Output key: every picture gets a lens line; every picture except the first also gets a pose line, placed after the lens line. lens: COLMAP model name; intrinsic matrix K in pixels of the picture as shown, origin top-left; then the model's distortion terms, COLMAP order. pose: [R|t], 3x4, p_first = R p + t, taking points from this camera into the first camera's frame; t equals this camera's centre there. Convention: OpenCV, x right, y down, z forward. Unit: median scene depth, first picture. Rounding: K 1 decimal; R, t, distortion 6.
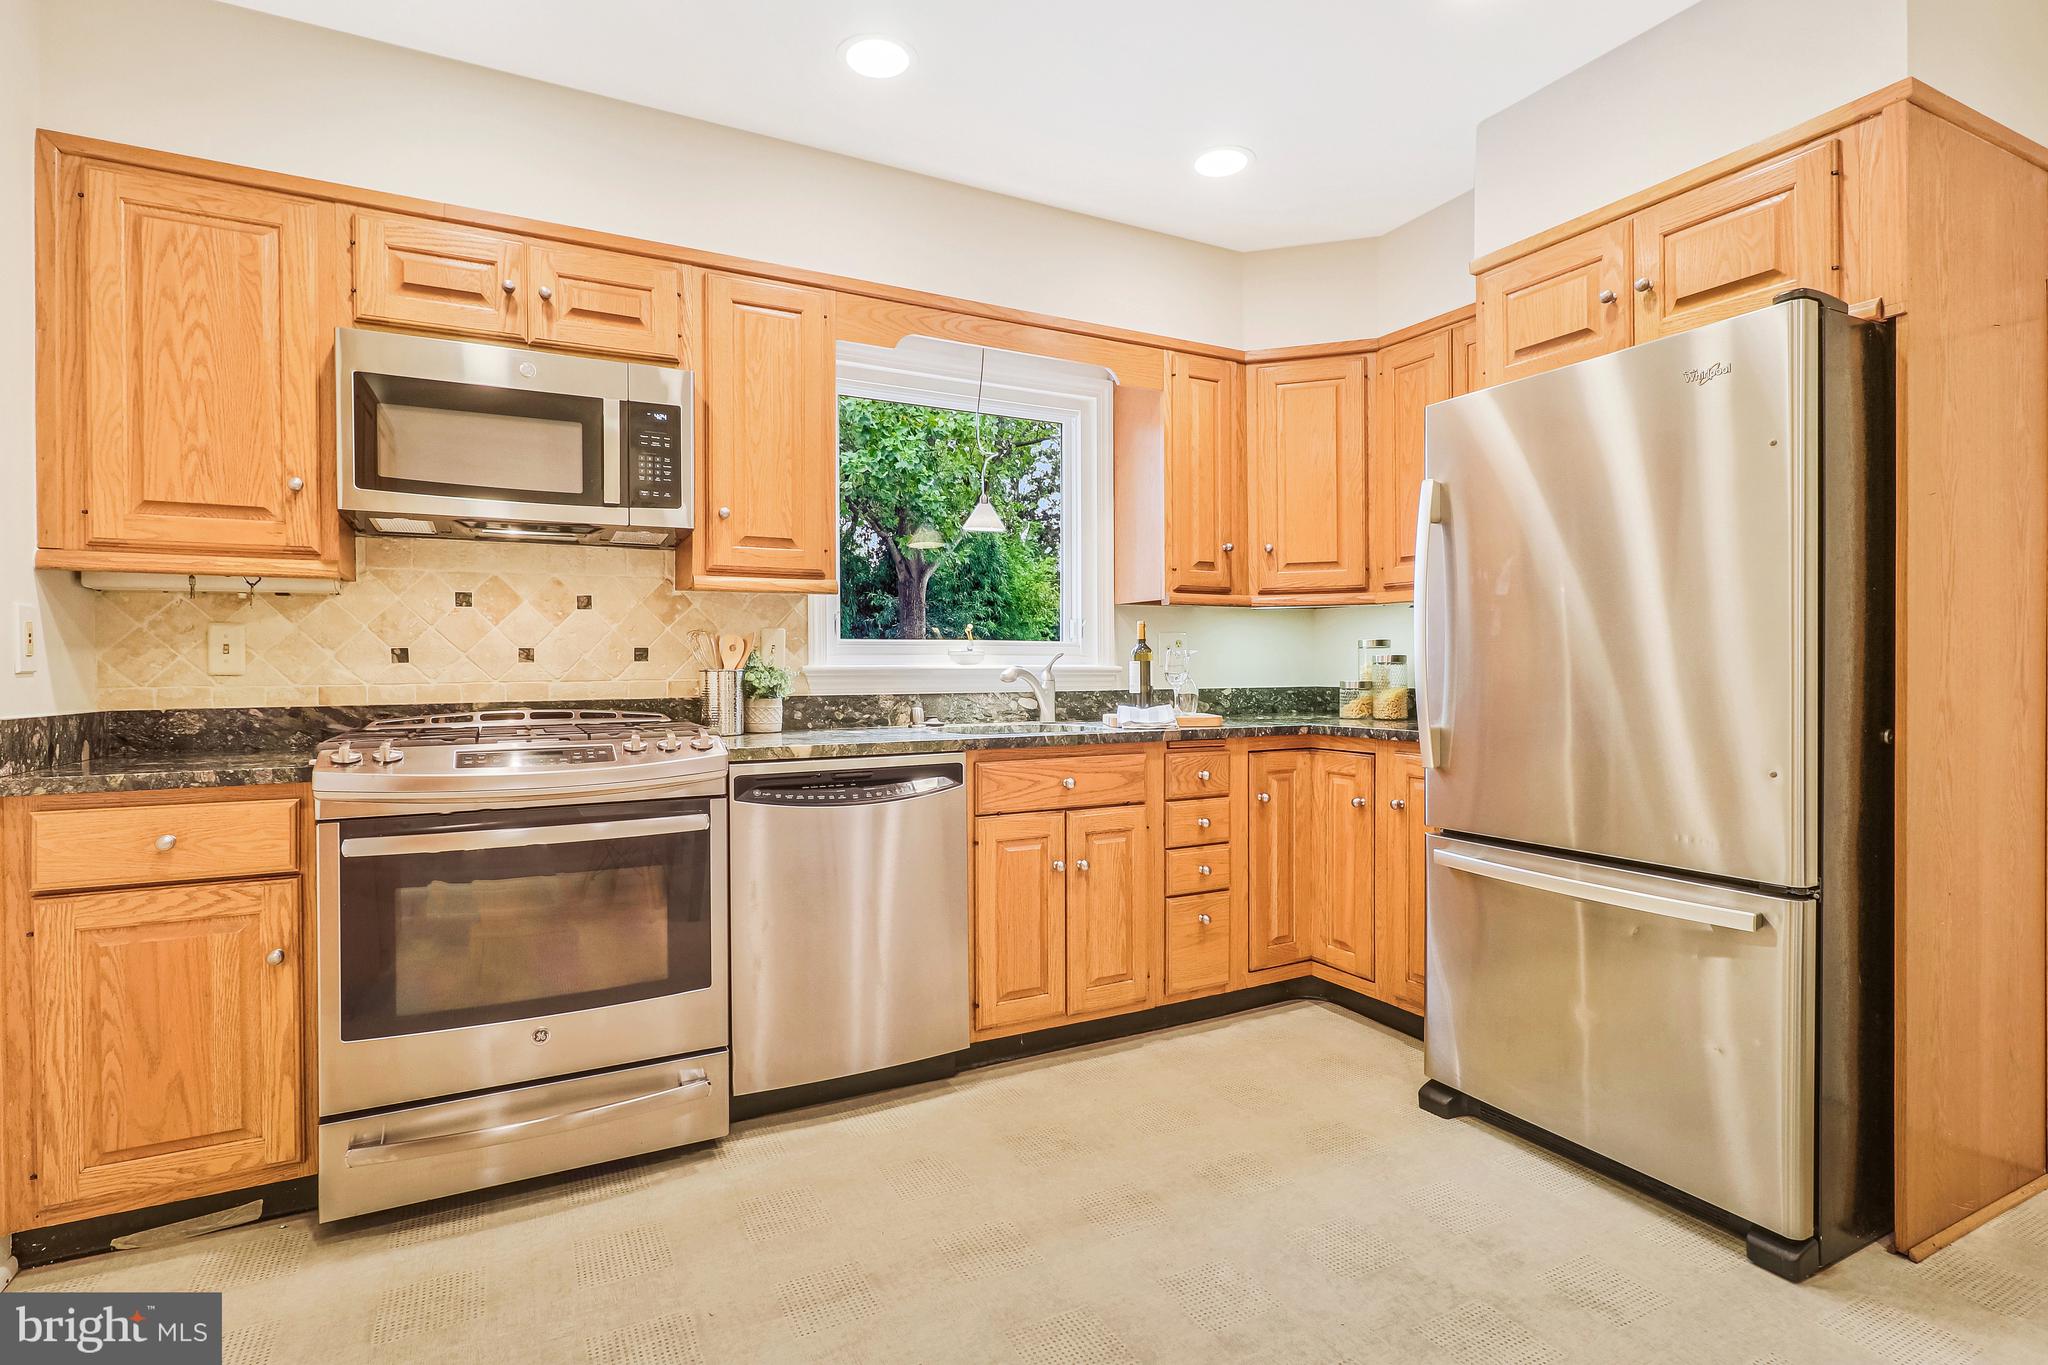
lens RADIAL K [[958.0, 0, 986.2], [0, 958.0, 681.6], [0, 0, 1]] dist [0.003081, -0.000606]
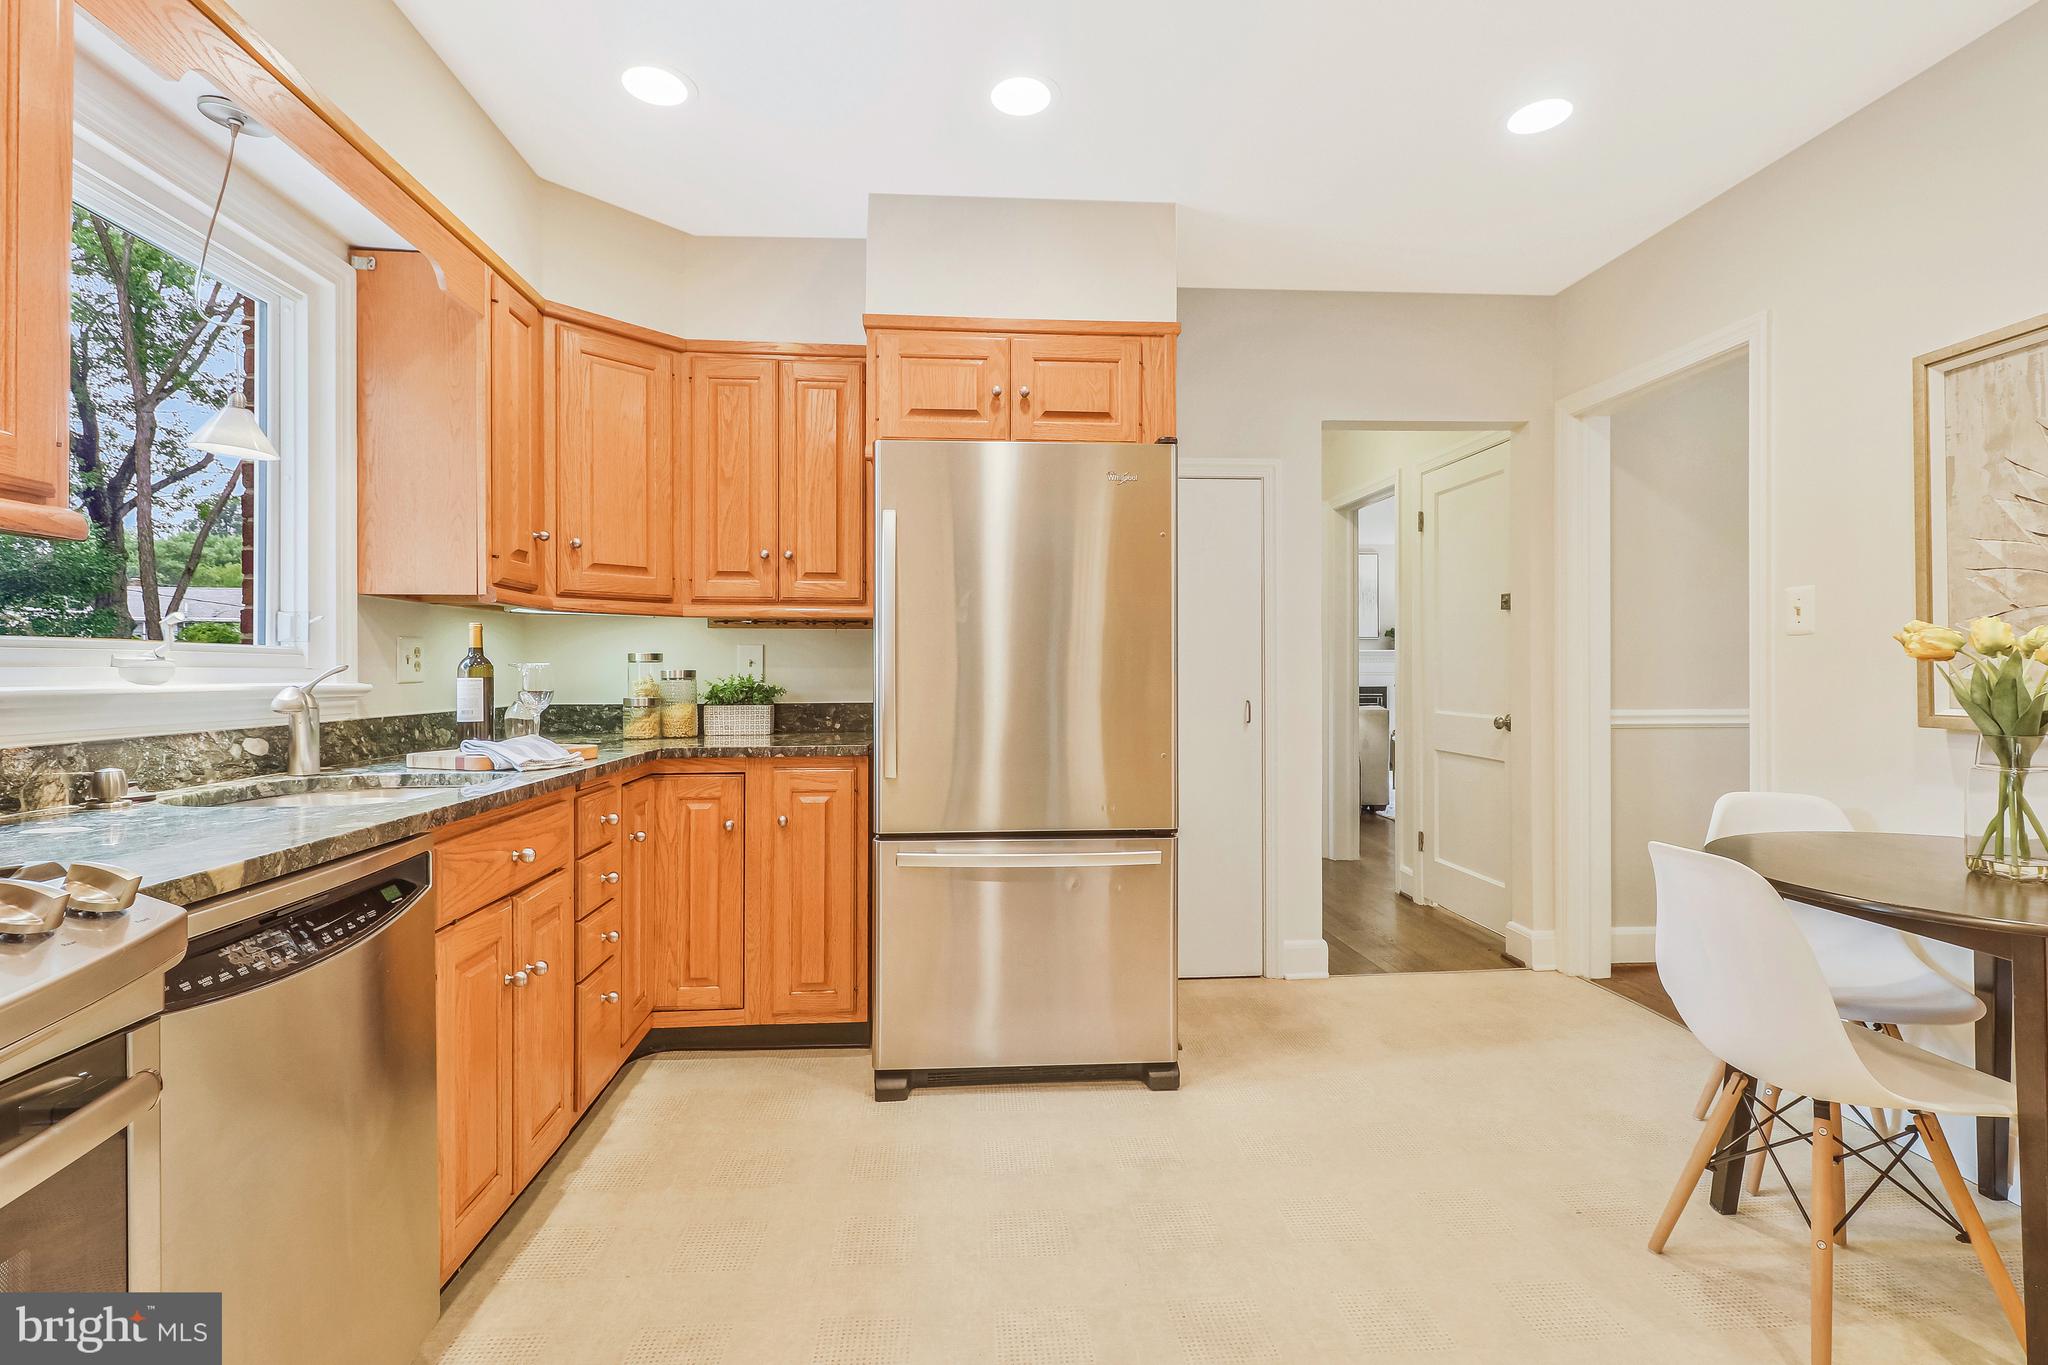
lens RADIAL K [[958.0, 0, 987.9], [0, 958.0, 676.1], [0, 0, 1]] dist [0.003081, -0.000606]
pose [[0.399715, -0.001539, 0.916638, -0.423603], [0.013956, 0.999893, -0.004407, -0.016555], [-0.916533, 0.014554, 0.399694, 0.419019]]
